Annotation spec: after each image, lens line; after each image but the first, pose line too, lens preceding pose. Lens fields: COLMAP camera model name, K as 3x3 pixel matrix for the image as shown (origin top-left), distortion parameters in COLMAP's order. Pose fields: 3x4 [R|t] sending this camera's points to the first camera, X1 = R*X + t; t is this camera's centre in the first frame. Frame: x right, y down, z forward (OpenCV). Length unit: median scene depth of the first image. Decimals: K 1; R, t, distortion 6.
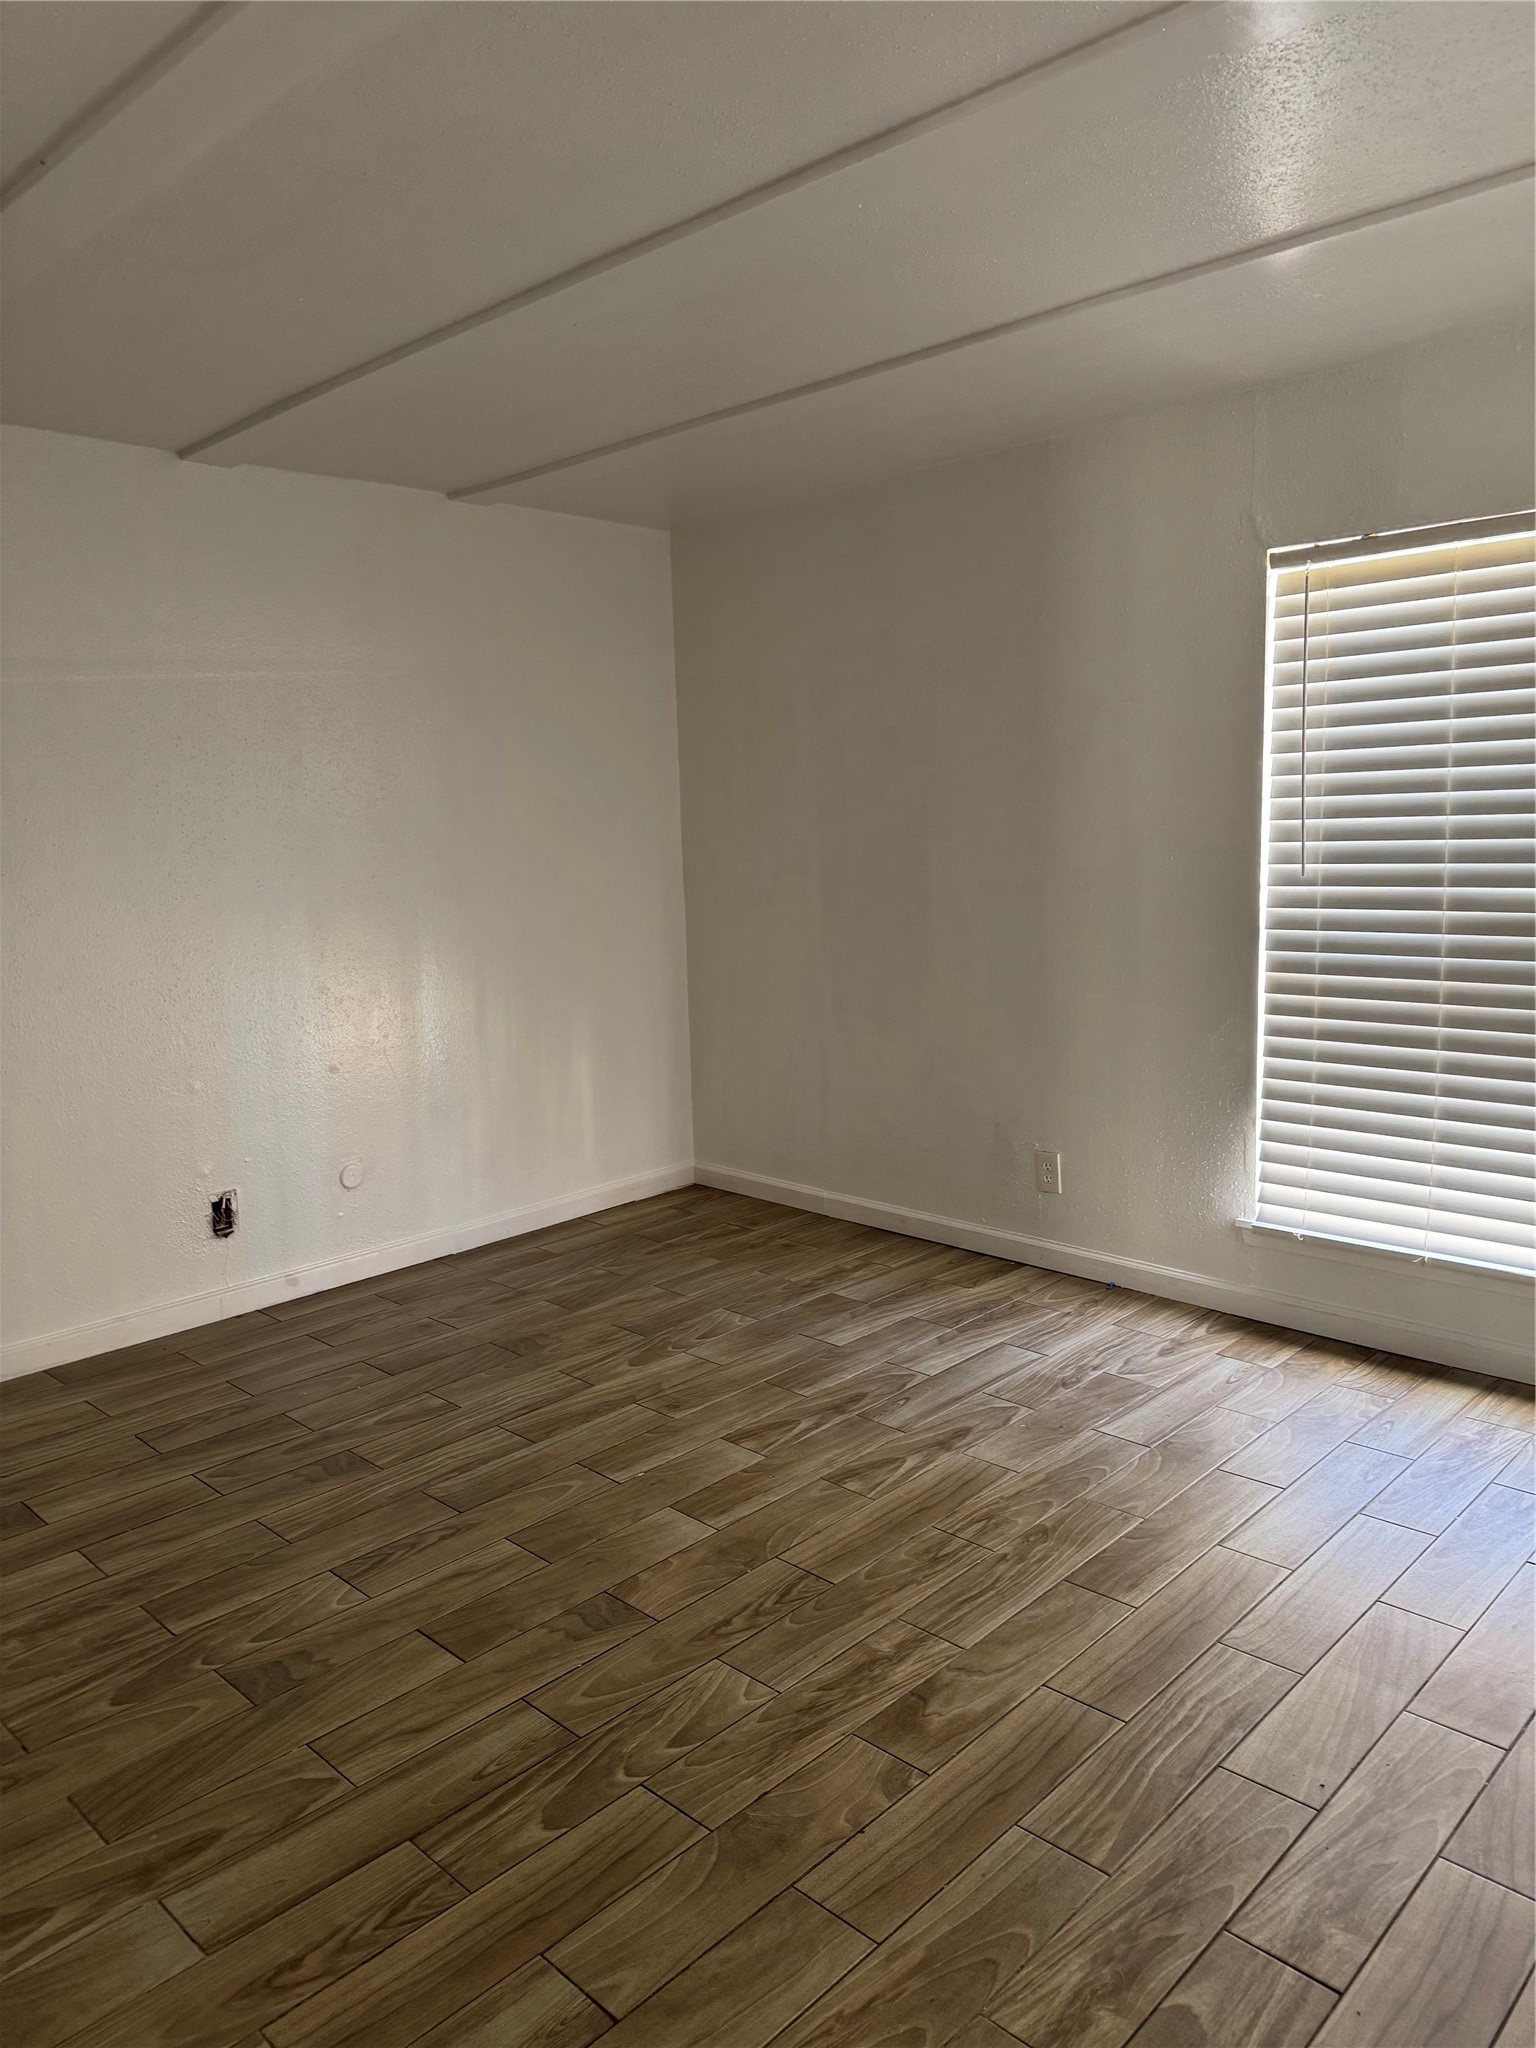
lens RADIAL K [[1452.5, 0, 769.3], [0, 1452.5, 1023.5], [0, 0, 1]] dist [0.000038, -0.004164]
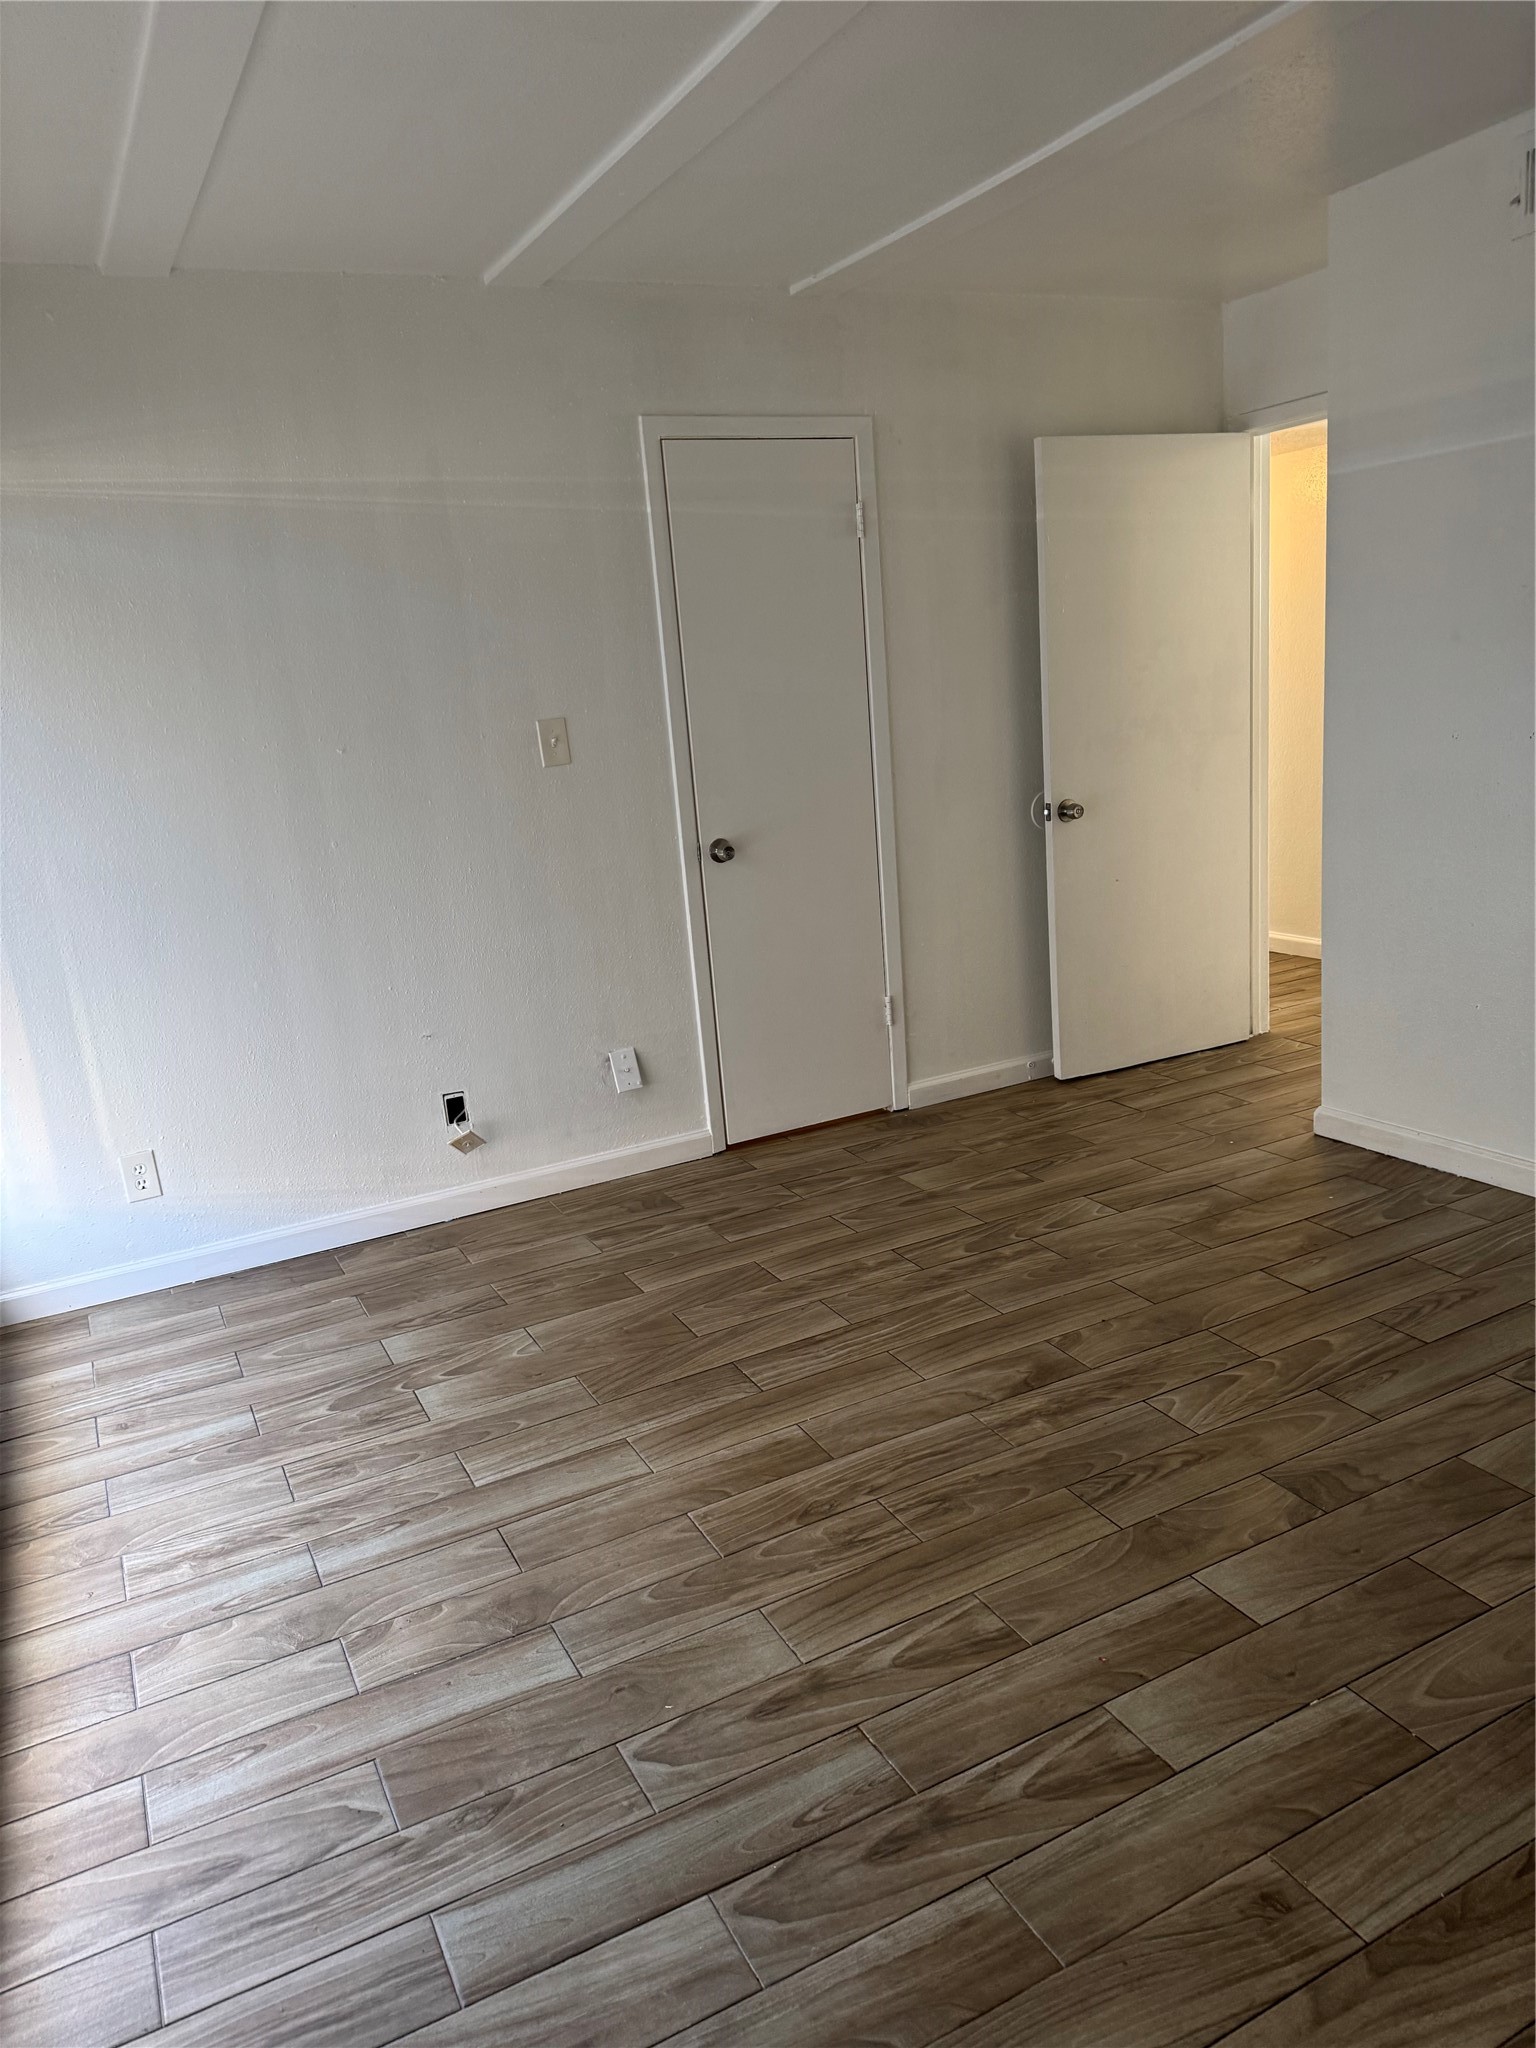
lens RADIAL K [[1452.5, 0, 764.9], [0, 1452.5, 1024.3], [0, 0, 1]] dist [0.000038, -0.004164]
pose [[-0.937872, 0.023814, 0.346164, -0.107646], [0.155971, 0.920104, 0.359280, -0.261759], [-0.309951, 0.390950, -0.866653, 1.796381]]
